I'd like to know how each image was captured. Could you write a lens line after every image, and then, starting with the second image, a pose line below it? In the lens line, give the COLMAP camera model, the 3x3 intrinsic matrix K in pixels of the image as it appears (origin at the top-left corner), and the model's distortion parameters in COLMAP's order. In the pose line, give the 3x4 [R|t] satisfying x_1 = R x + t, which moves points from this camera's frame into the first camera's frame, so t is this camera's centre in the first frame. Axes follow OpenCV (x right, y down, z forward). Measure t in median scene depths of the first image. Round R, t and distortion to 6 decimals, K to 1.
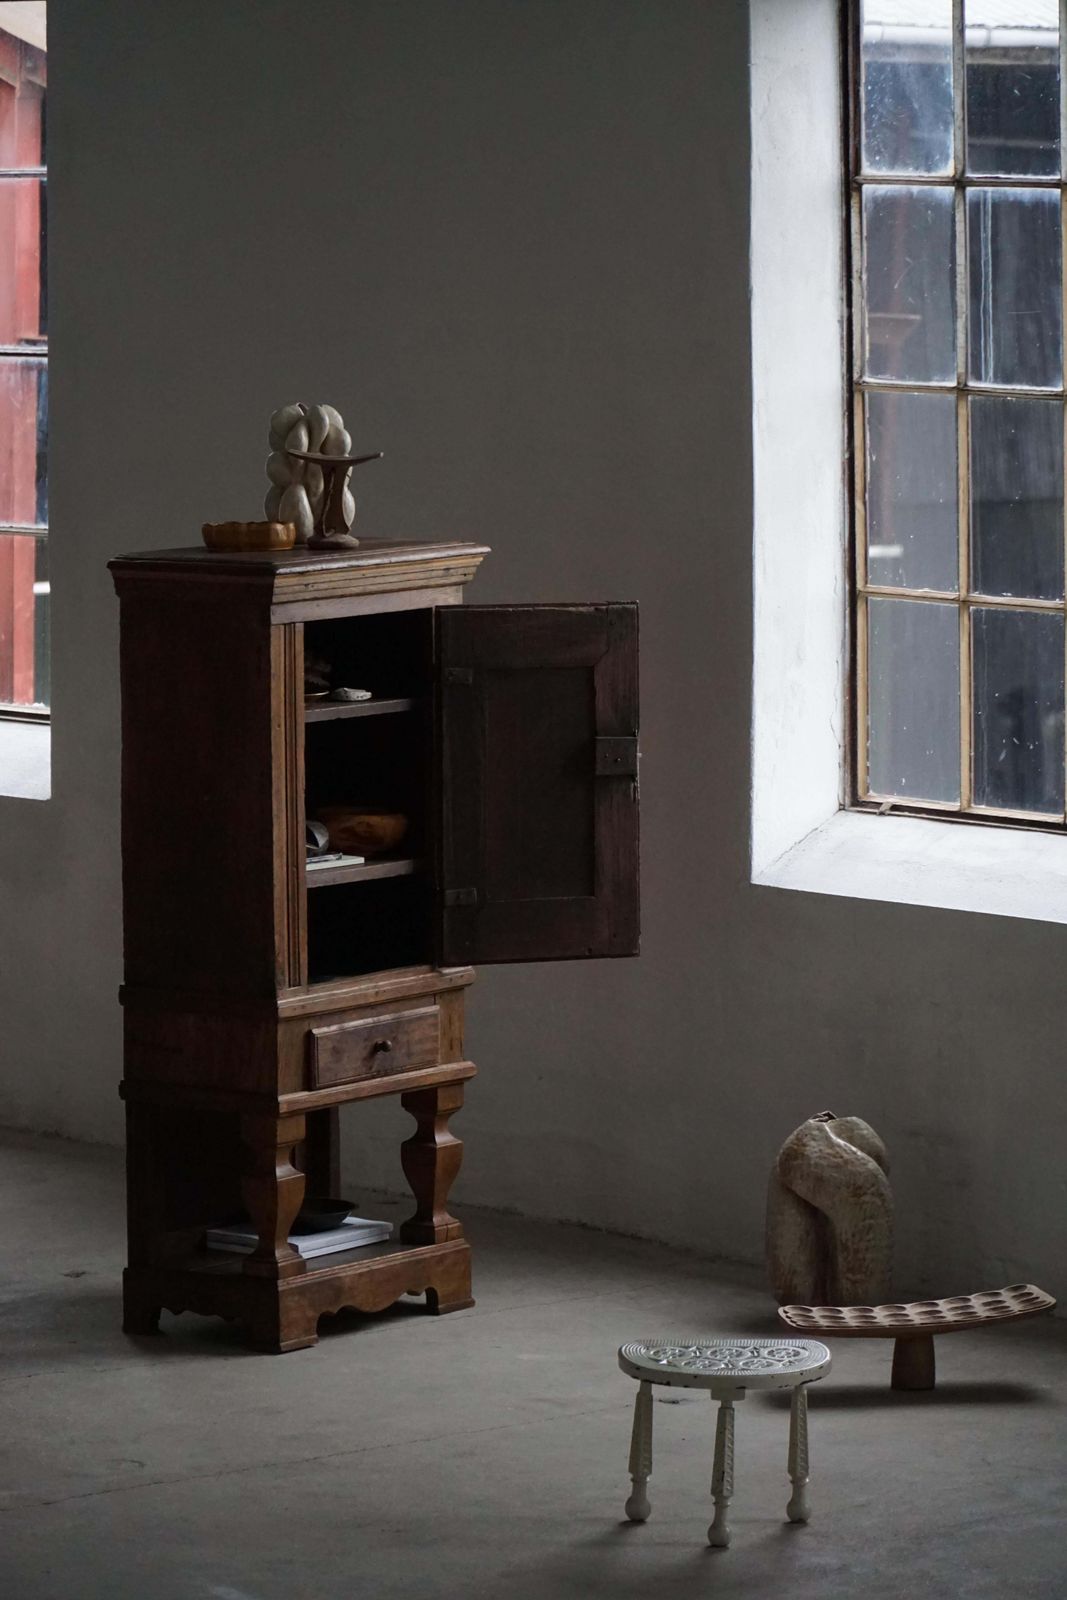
lens RADIAL K [[6851.6, 0, 531.9], [0, 6851.6, 921.1], [0, 0, 1]] dist [-1.100964, 2.446027]
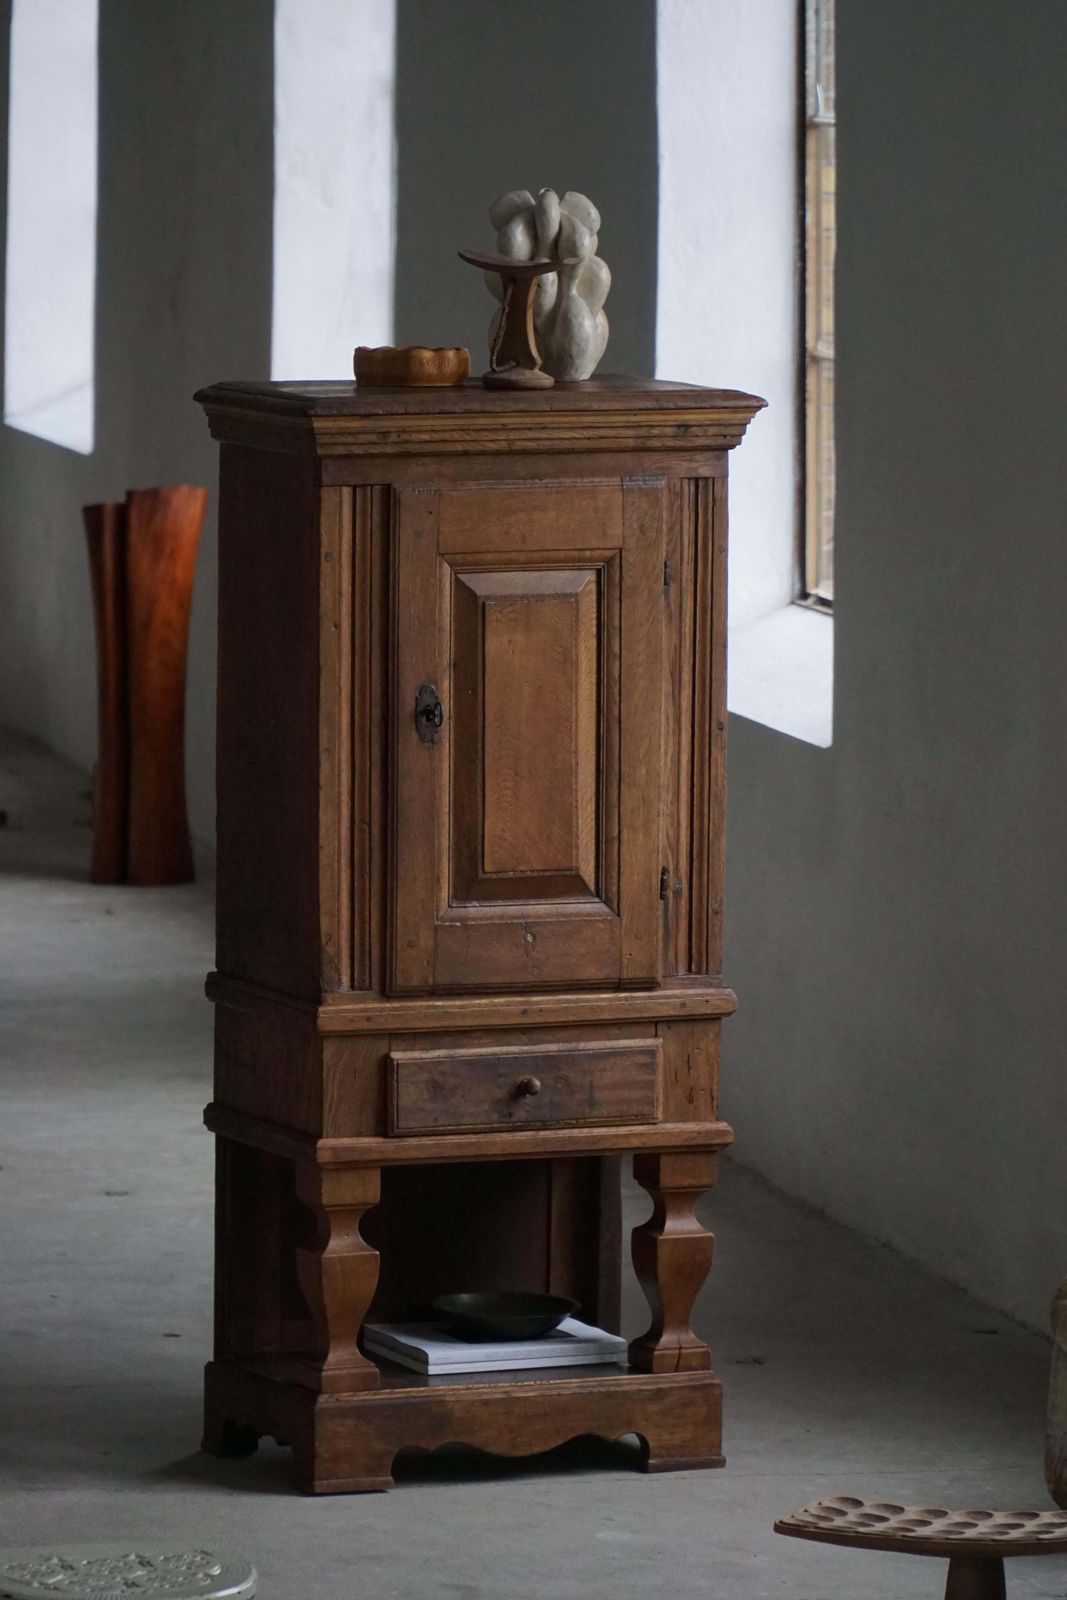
lens RADIAL K [[8897.5, 0, 534.6], [0, 8897.5, 898.6], [0, 0, 1]] dist [-1.712368, 28.934222]
pose [[0.864130, 0.070631, -0.498287, 0.441352], [-0.075172, 0.997110, 0.010974, -0.011547], [0.497622, 0.027974, 0.866943, 0.196602]]
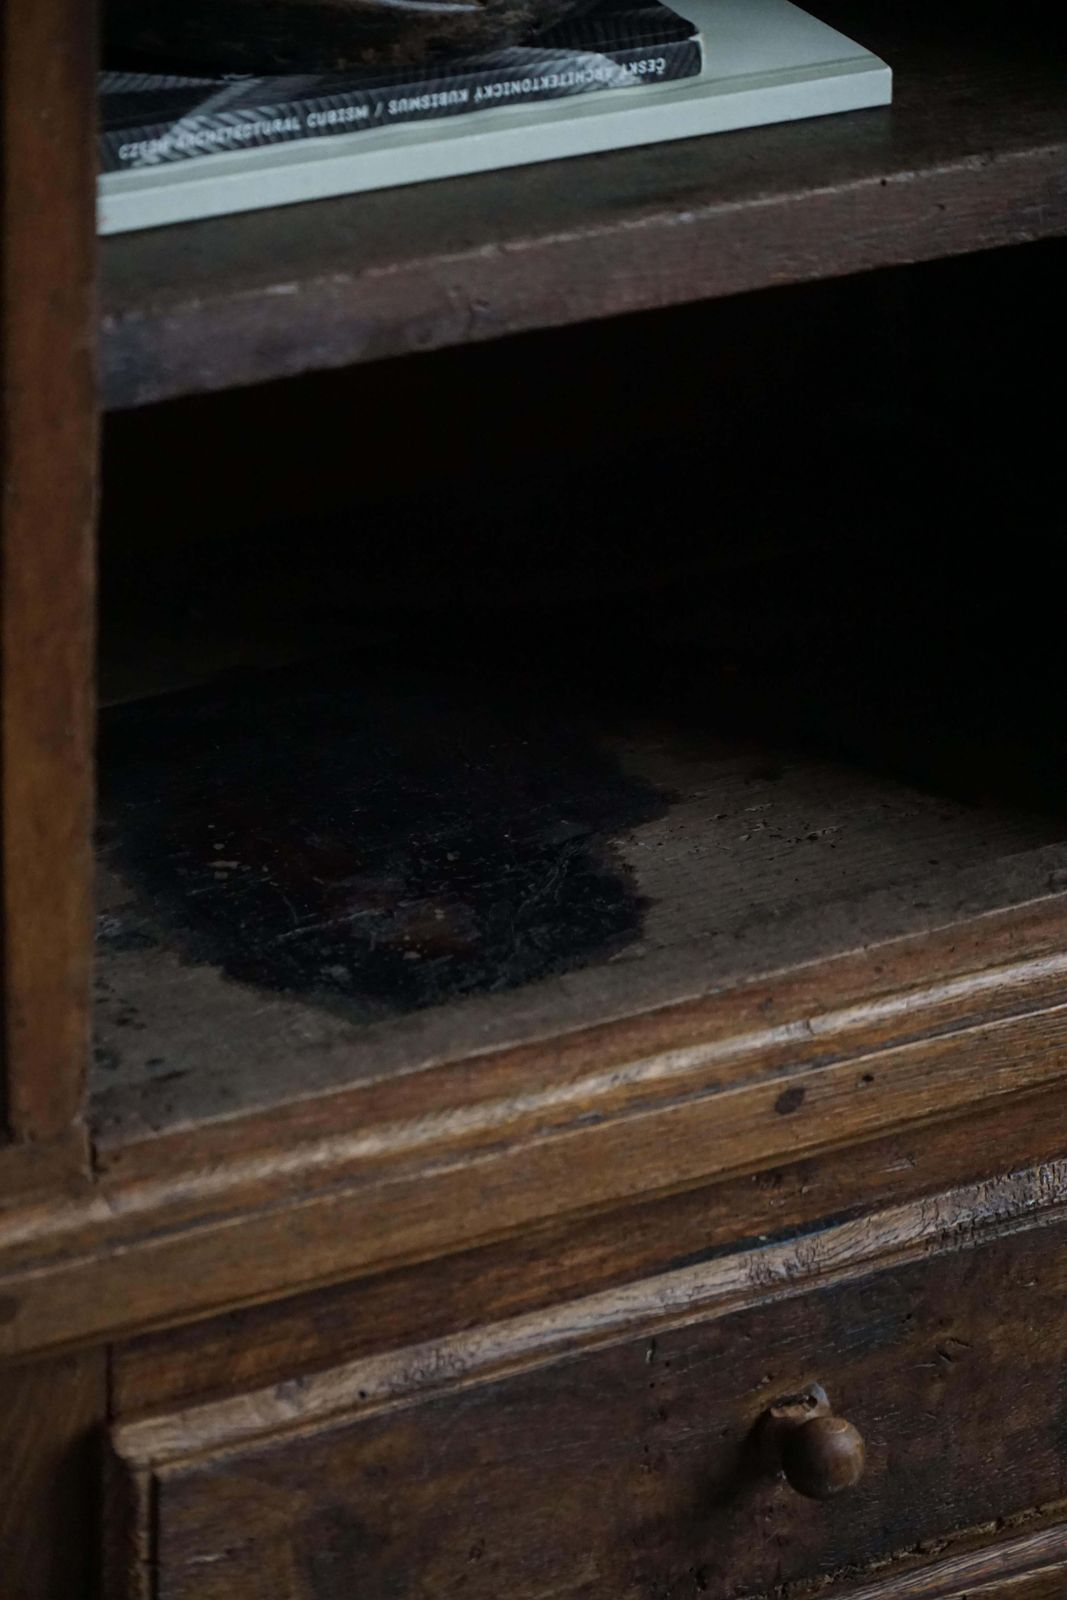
lens RADIAL K [[7809.0, 0, 530.0], [0, 7809.0, 875.9], [0, 0, 1]] dist [-1.520147, 17.358833]
pose [[0.917182, 0.199319, -0.345034, 0.025301], [-0.080105, 0.940455, 0.330343, -0.044700], [0.390332, -0.275346, 0.878536, 0.866235]]
